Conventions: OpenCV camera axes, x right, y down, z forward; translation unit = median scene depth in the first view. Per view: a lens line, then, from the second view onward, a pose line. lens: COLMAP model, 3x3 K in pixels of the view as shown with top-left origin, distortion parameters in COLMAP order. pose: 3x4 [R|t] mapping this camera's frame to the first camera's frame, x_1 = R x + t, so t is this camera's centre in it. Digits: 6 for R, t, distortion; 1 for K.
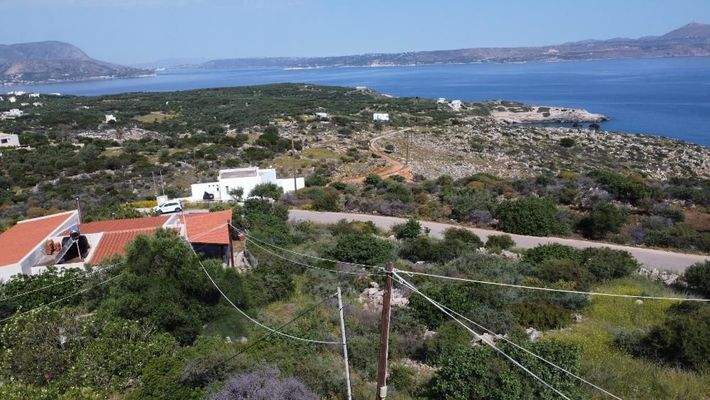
lens RADIAL K [[534.5, 0, 358.8], [0, 534.5, 203.0], [0, 0, 1]] dist [0.002899, -0.006900]
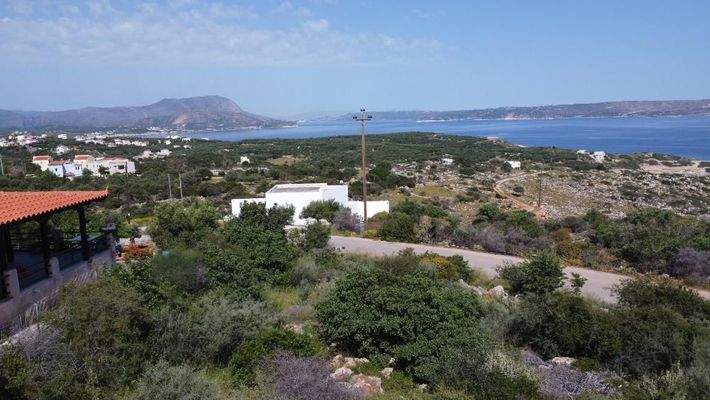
lens RADIAL K [[534.5, 0, 358.8], [0, 534.5, 203.0], [0, 0, 1]] dist [0.002899, -0.006900]
pose [[0.970836, 0.043604, -0.235745, 0.008783], [-0.065936, 0.993963, -0.087690, 0.006446], [0.230498, 0.100677, 0.967851, 0.087476]]
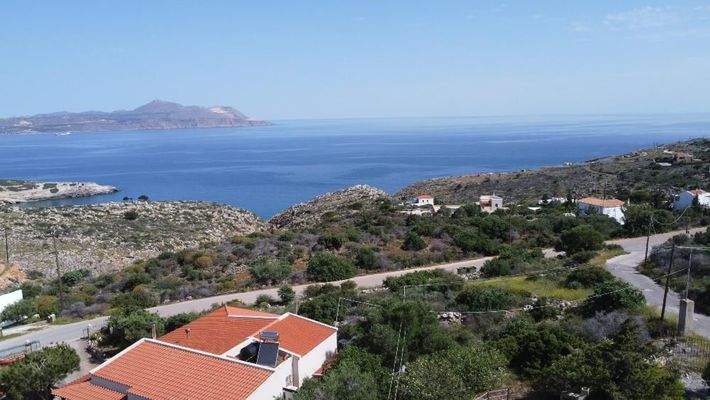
lens RADIAL K [[534.5, 0, 358.8], [0, 534.5, 203.0], [0, 0, 1]] dist [0.002899, -0.006900]
pose [[0.626067, -0.103323, 0.772894, -0.122726], [0.202087, 0.978817, -0.032846, -0.013846], [-0.753128, 0.176755, 0.633685, 0.011826]]
